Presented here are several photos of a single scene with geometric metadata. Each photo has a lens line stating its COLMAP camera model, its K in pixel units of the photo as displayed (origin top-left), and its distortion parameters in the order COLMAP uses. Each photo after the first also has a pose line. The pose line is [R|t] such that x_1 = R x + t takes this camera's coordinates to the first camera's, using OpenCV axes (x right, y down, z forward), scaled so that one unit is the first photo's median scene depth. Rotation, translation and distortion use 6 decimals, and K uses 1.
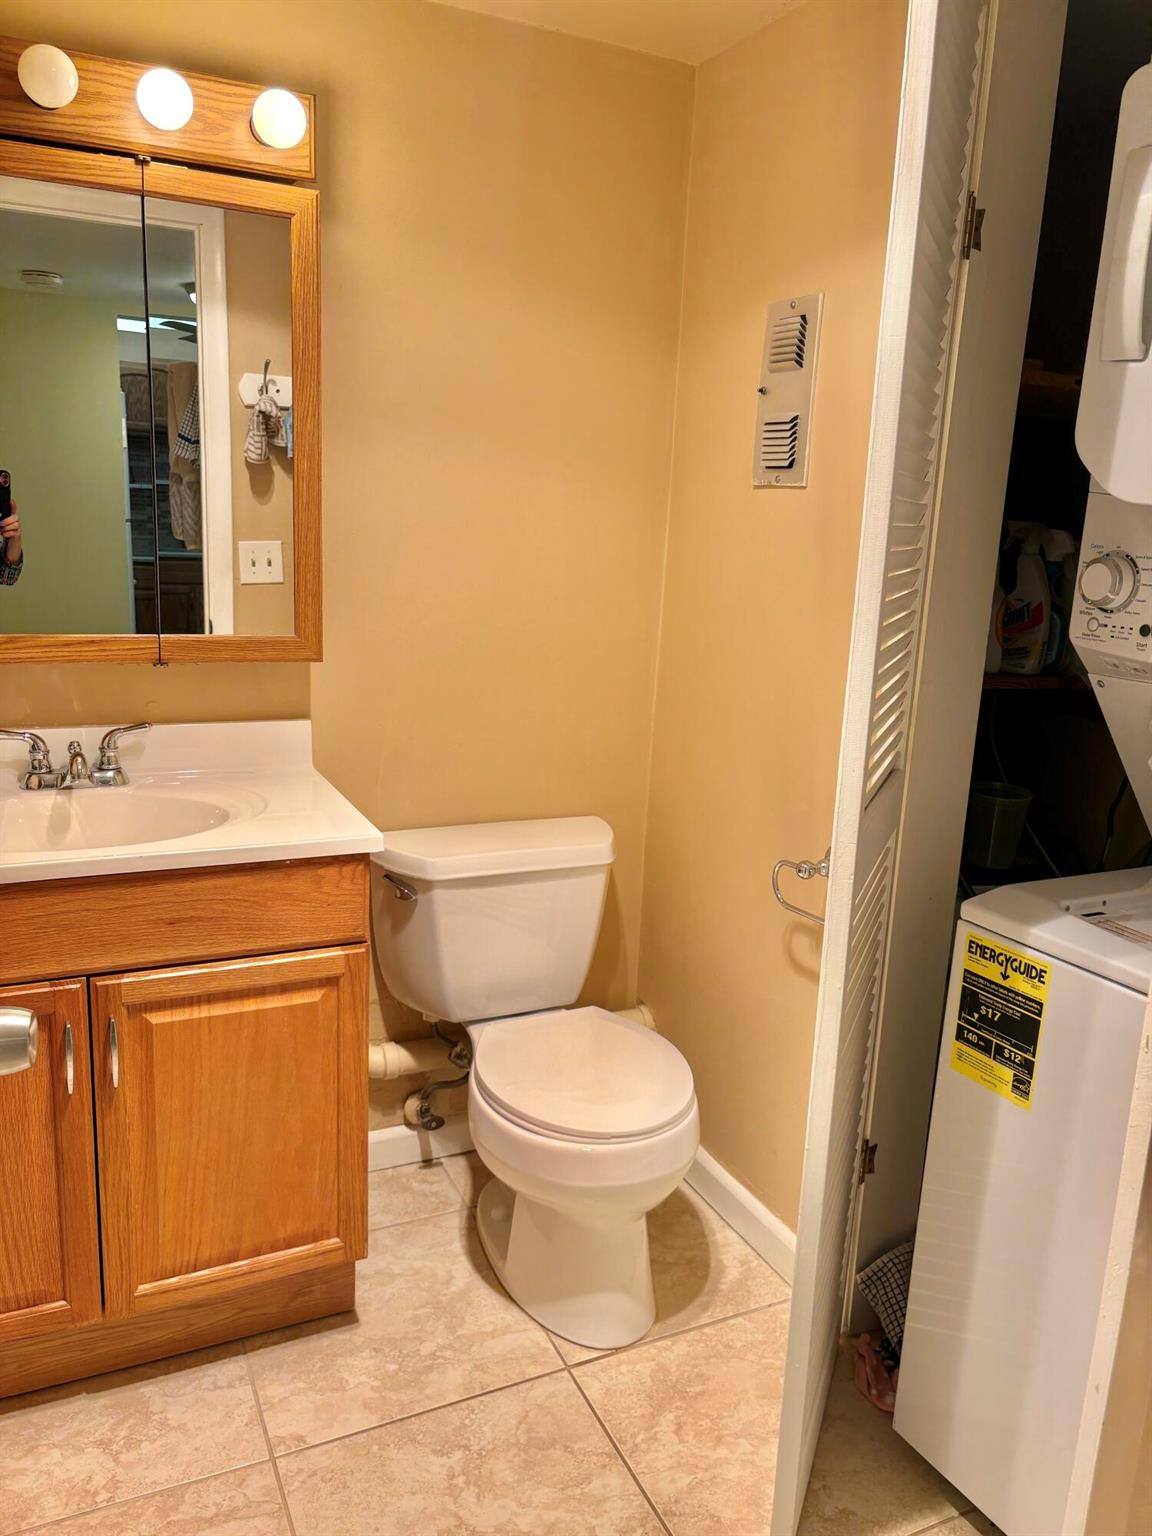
lens RADIAL K [[1155.5, 0, 576.0], [0, 1155.5, 769.7], [0, 0, 1]] dist [0.004165, 0.006359]
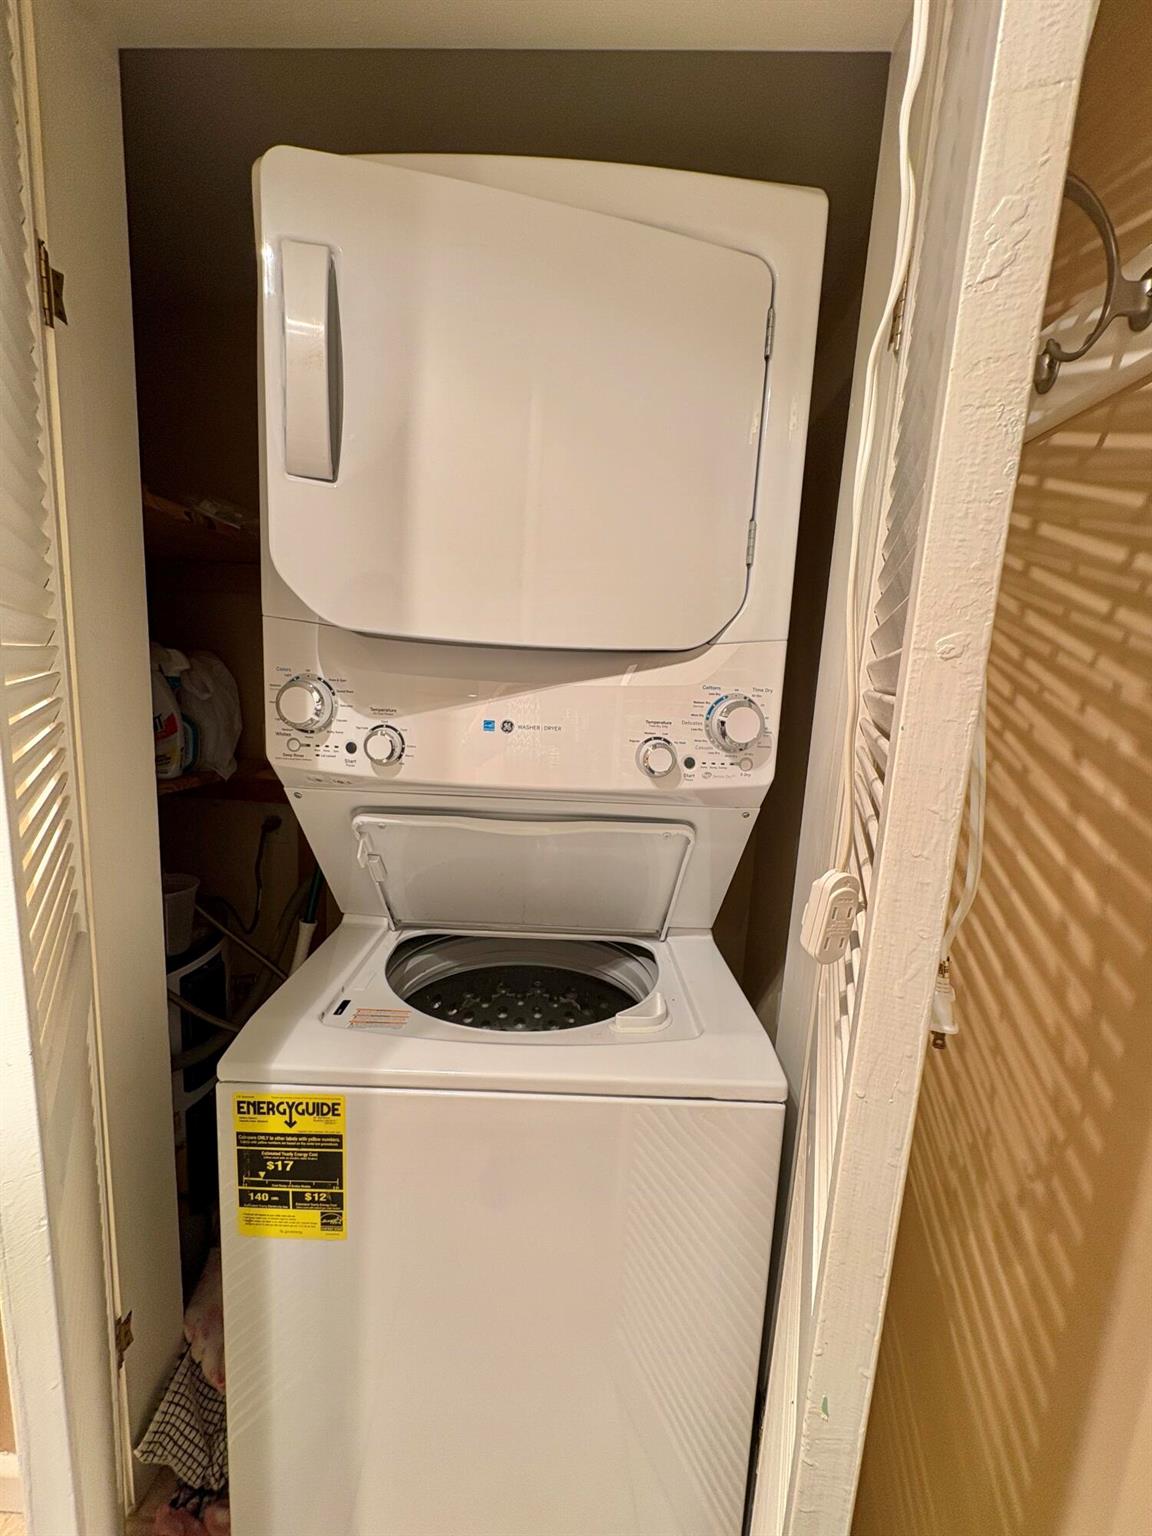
lens RADIAL K [[612.3, 0, 583.5], [0, 612.3, 766.0], [0, 0, 1]] dist [0.000854, -0.000083]
pose [[0.472870, -0.153507, 0.867657, 0.092274], [0.164954, 0.982721, 0.083965, -0.109097], [-0.865554, 0.103419, 0.490021, 0.506008]]
